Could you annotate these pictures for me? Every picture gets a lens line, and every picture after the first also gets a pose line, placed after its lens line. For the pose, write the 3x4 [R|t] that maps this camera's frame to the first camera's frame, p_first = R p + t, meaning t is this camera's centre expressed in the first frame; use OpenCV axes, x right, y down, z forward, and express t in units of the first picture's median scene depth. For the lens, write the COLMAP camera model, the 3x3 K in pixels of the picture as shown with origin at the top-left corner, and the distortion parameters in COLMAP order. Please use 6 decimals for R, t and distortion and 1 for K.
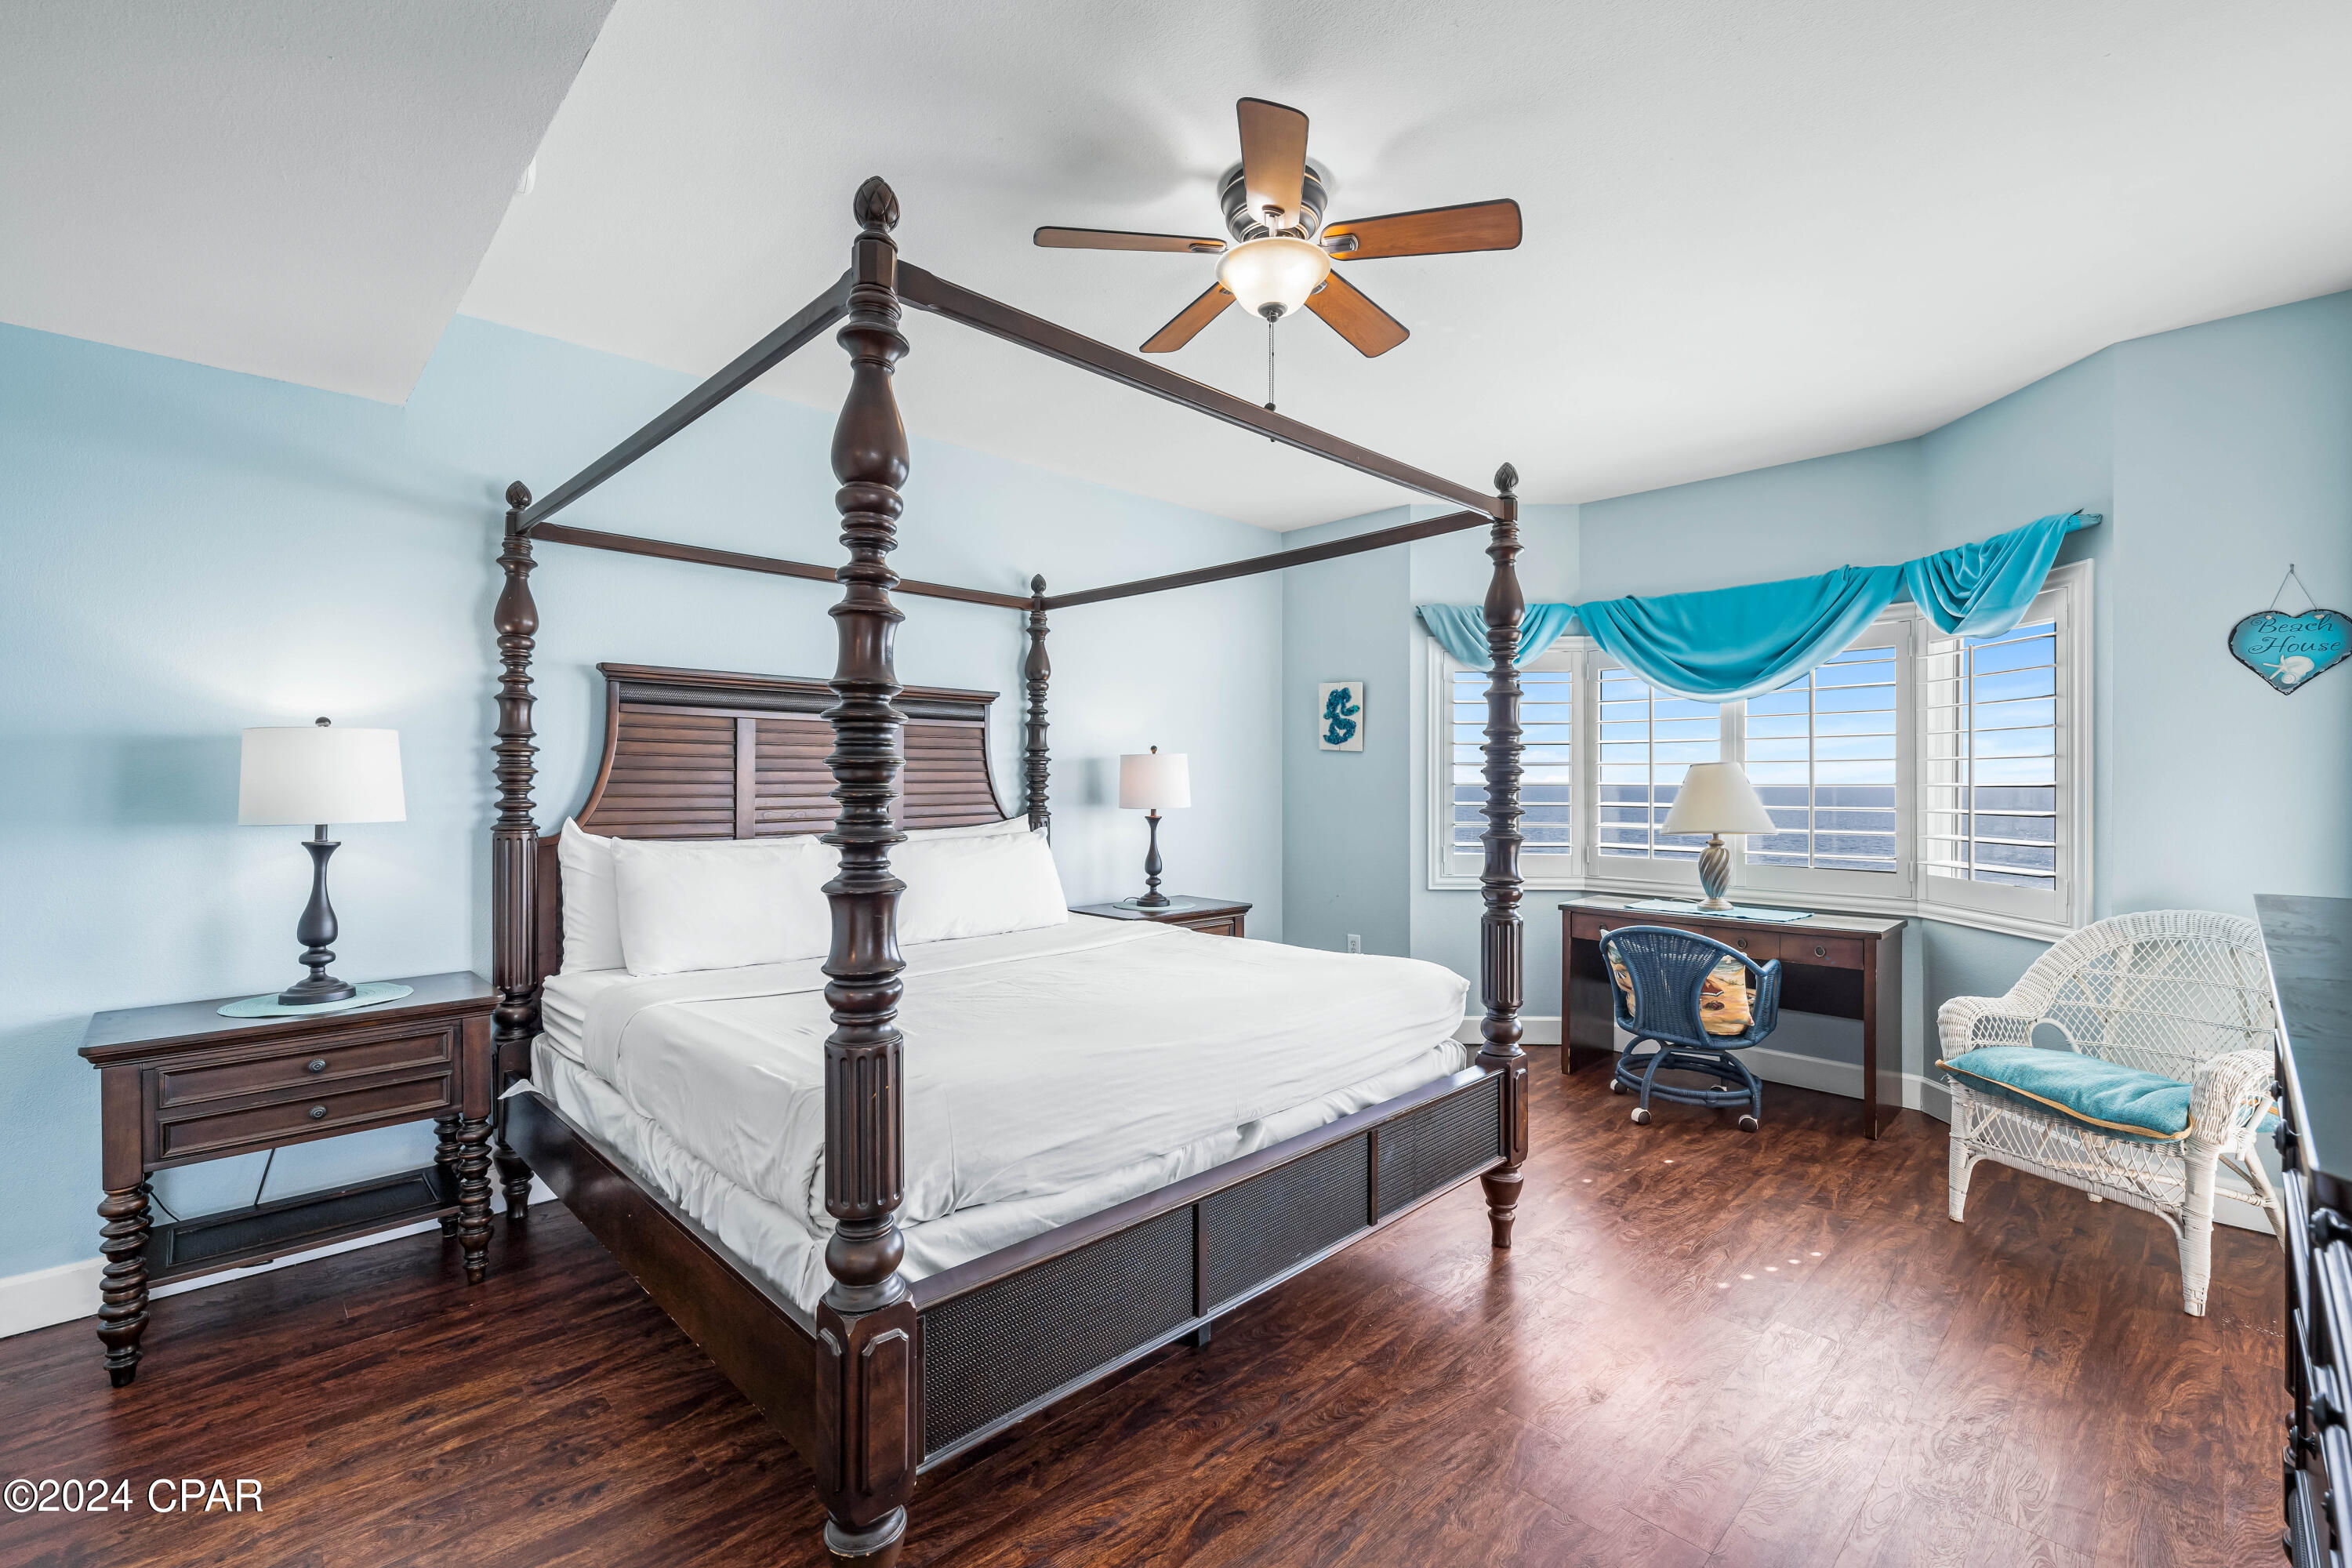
lens RADIAL K [[1021.8, 0, 1182.6], [0, 1021.8, 788.5], [0, 0, 1]] dist [-0.000855, -0.000302]
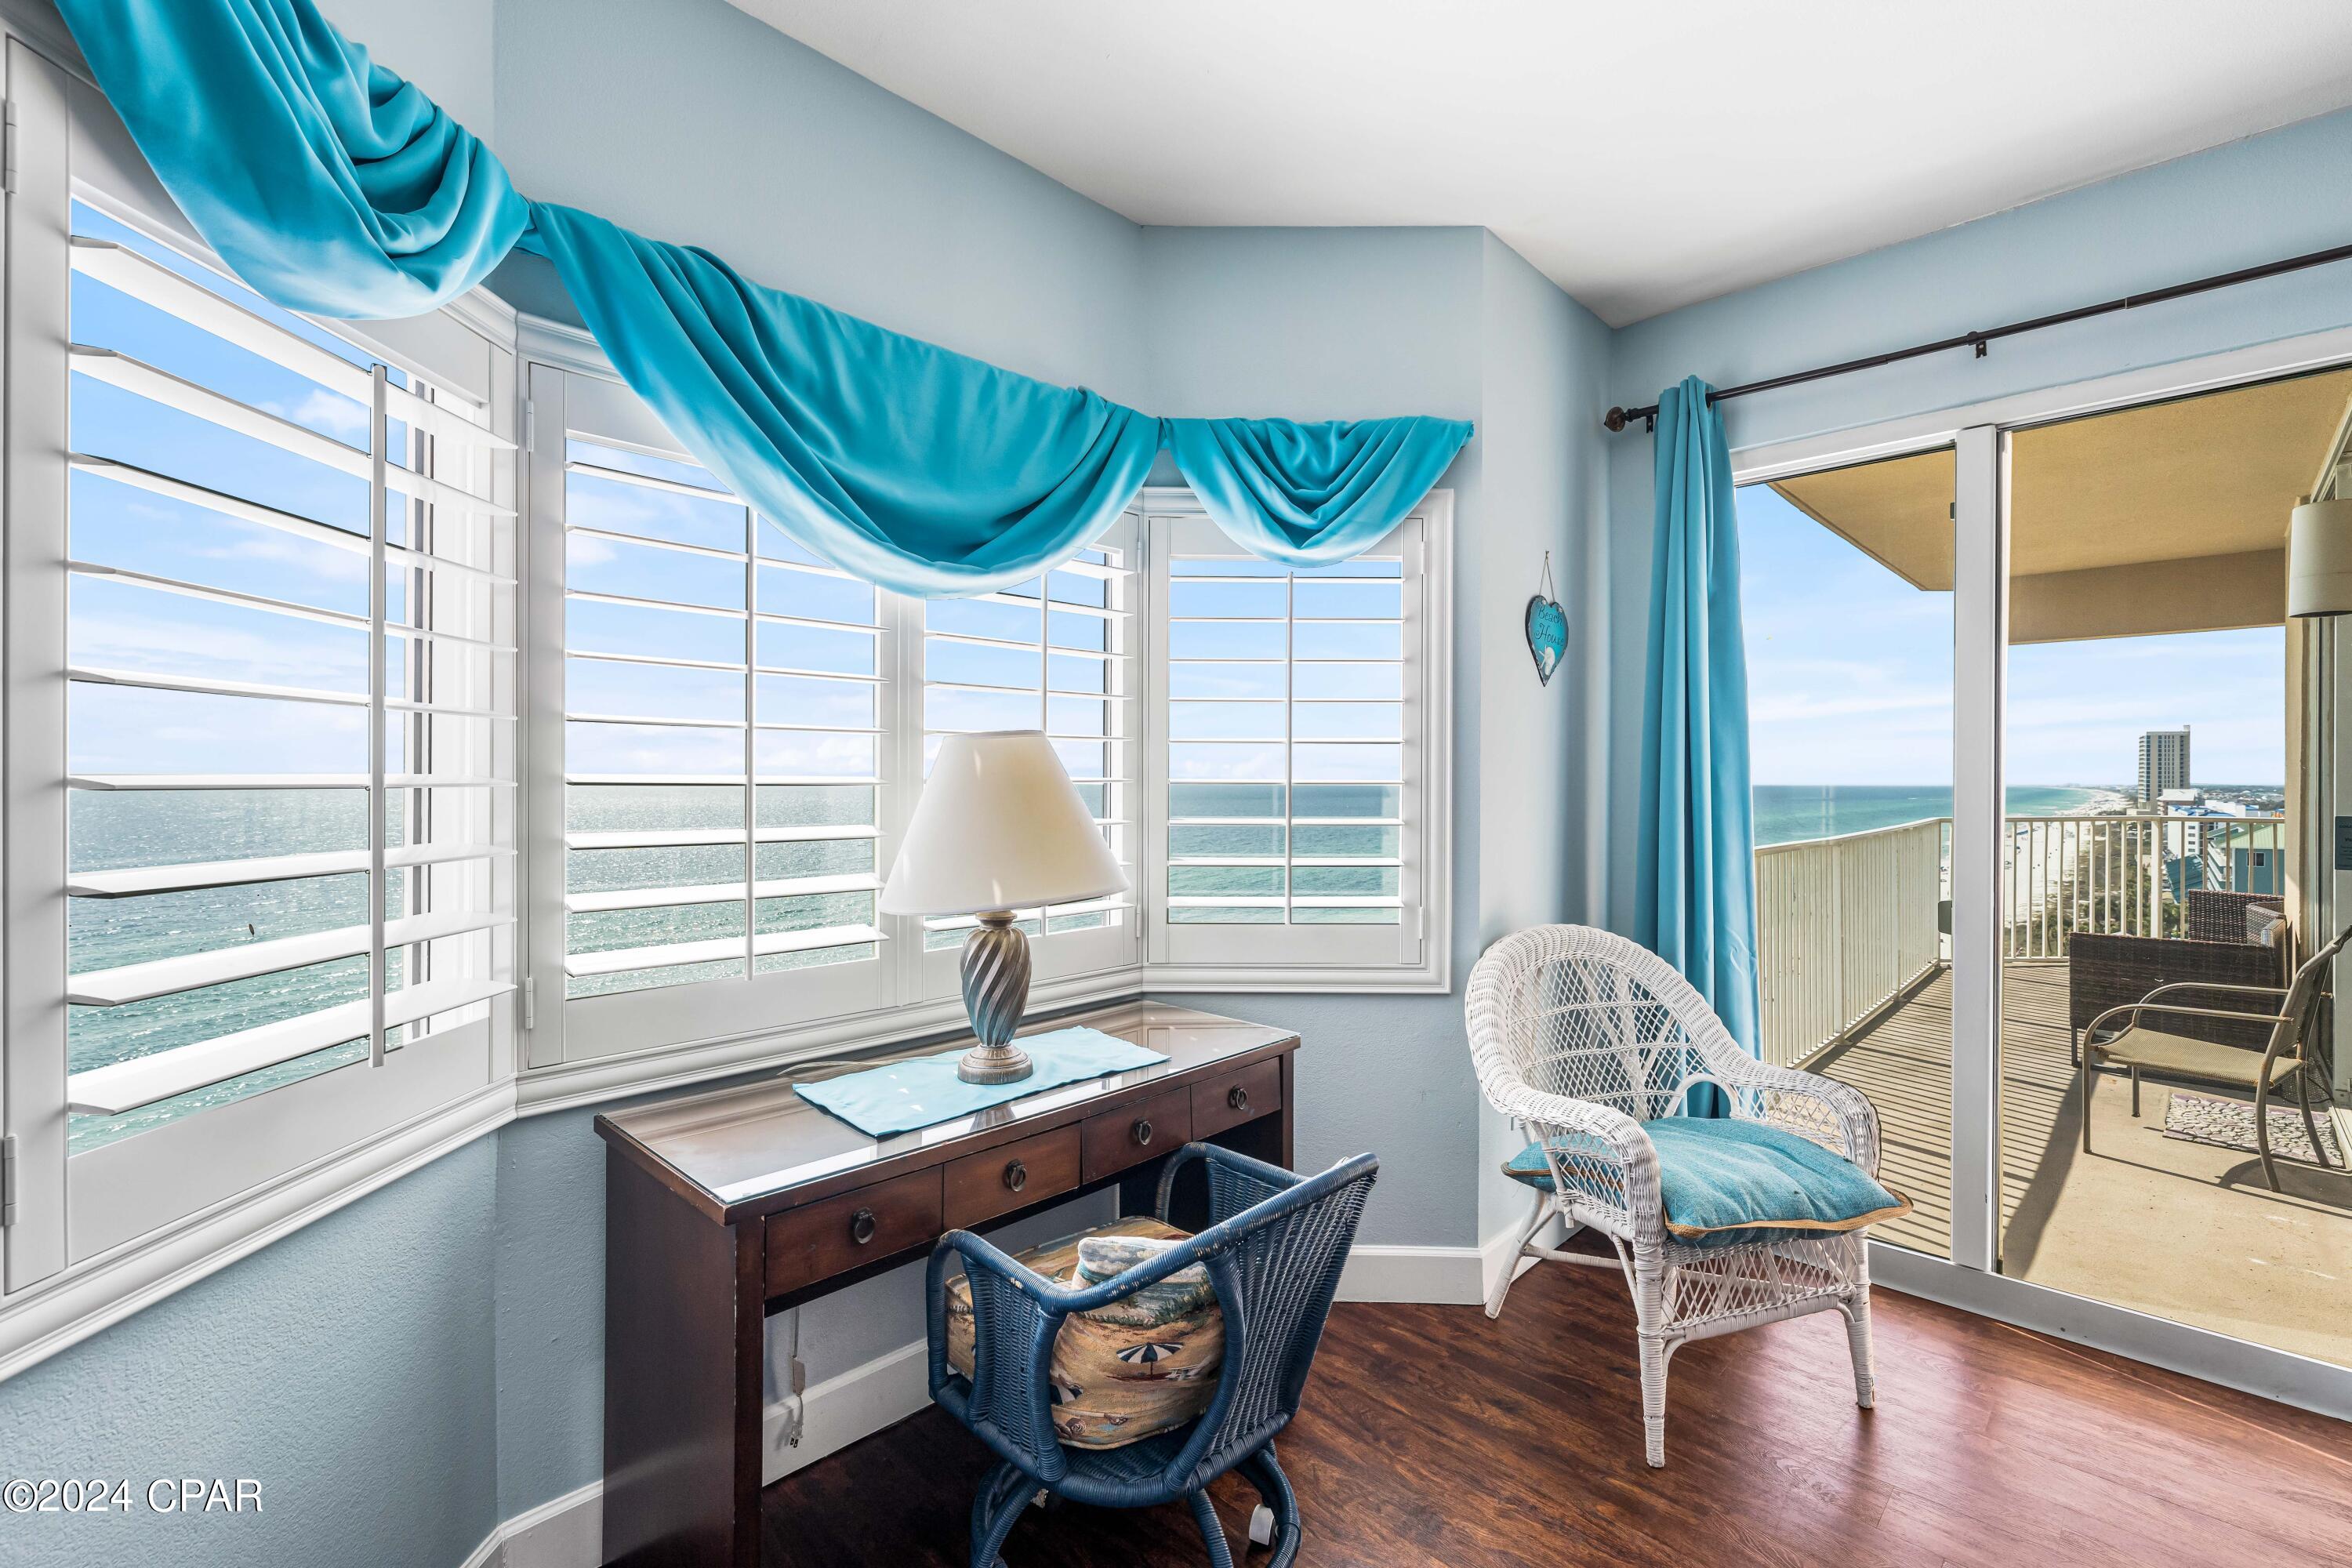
lens RADIAL K [[1070.7, 0, 1213.3], [0, 1070.7, 777.3], [0, 0, 1]] dist [0.001004, -0.000651]
pose [[-0.040609, 0.000247, 0.999175, 0.062474], [0.005389, 0.999985, -0.000028, -0.005499], [-0.999161, 0.005384, -0.040610, 0.929250]]
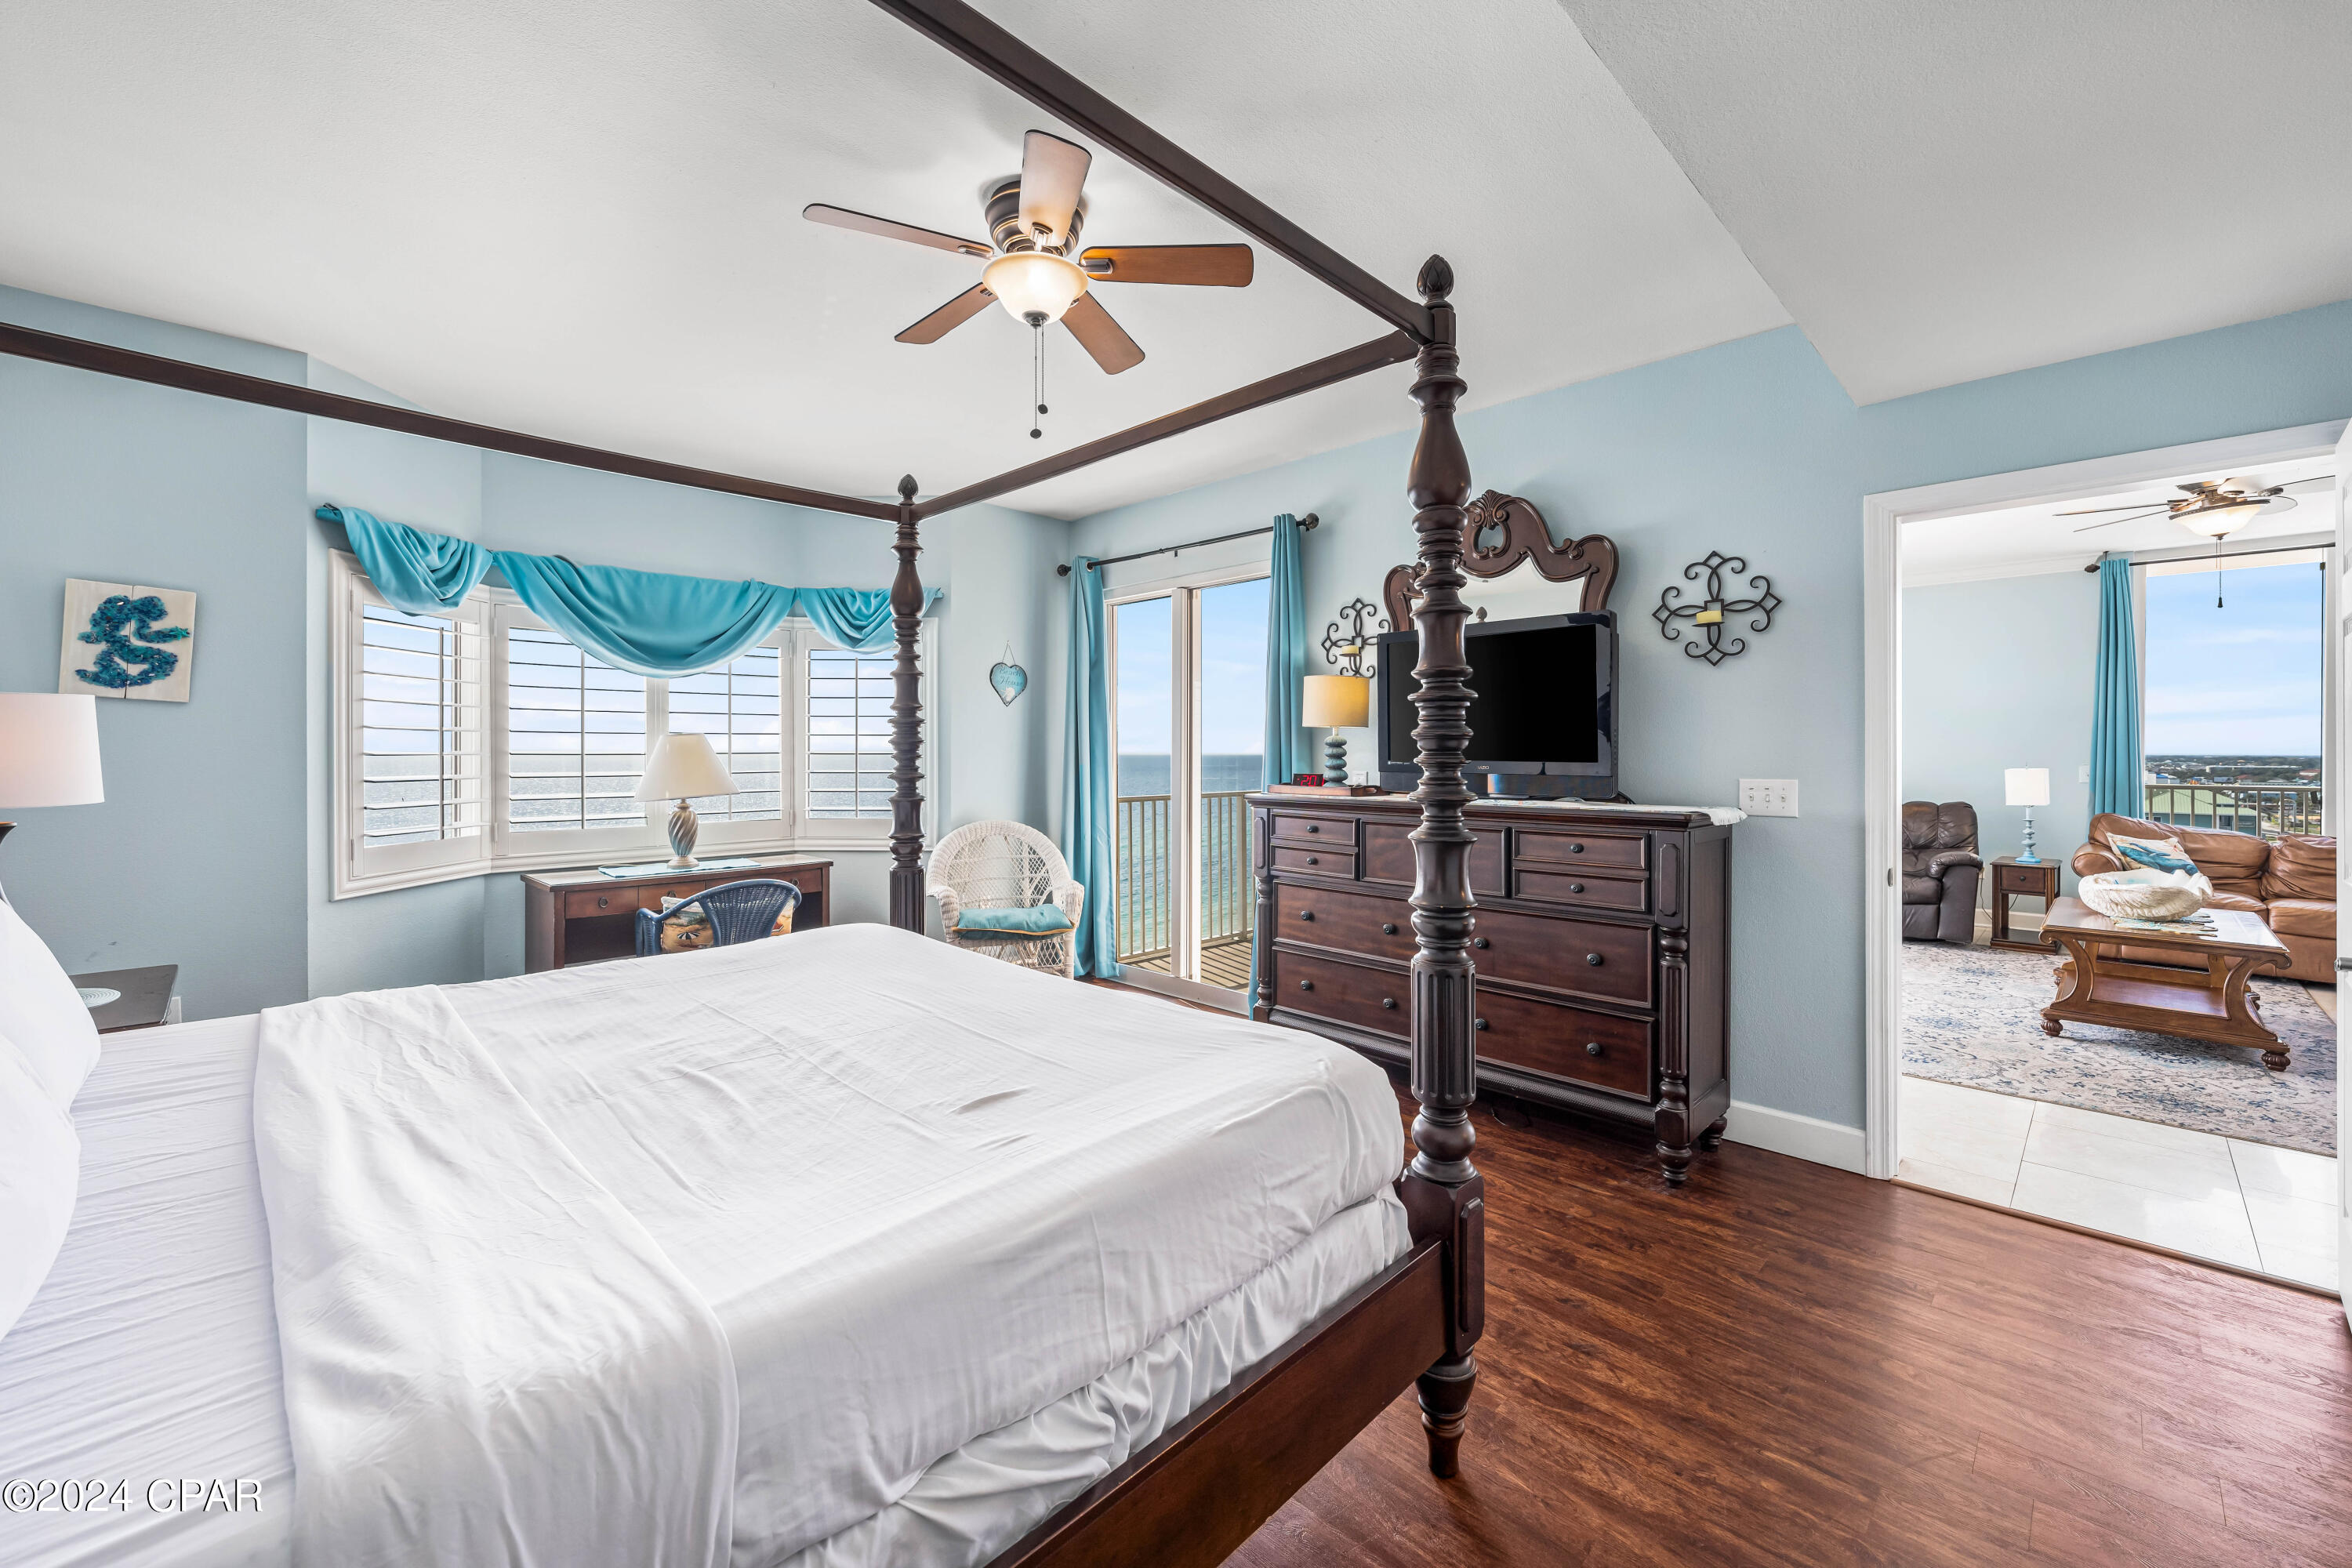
lens RADIAL K [[951.0, 0, 1177.6], [0, 951.0, 753.4], [0, 0, 1]] dist [0.000348, -0.000369]
pose [[-0.032431, -0.002953, 0.999470, -0.524934], [0.006839, 0.999972, 0.003177, -0.003275], [-0.999451, 0.006938, -0.032410, 0.502188]]
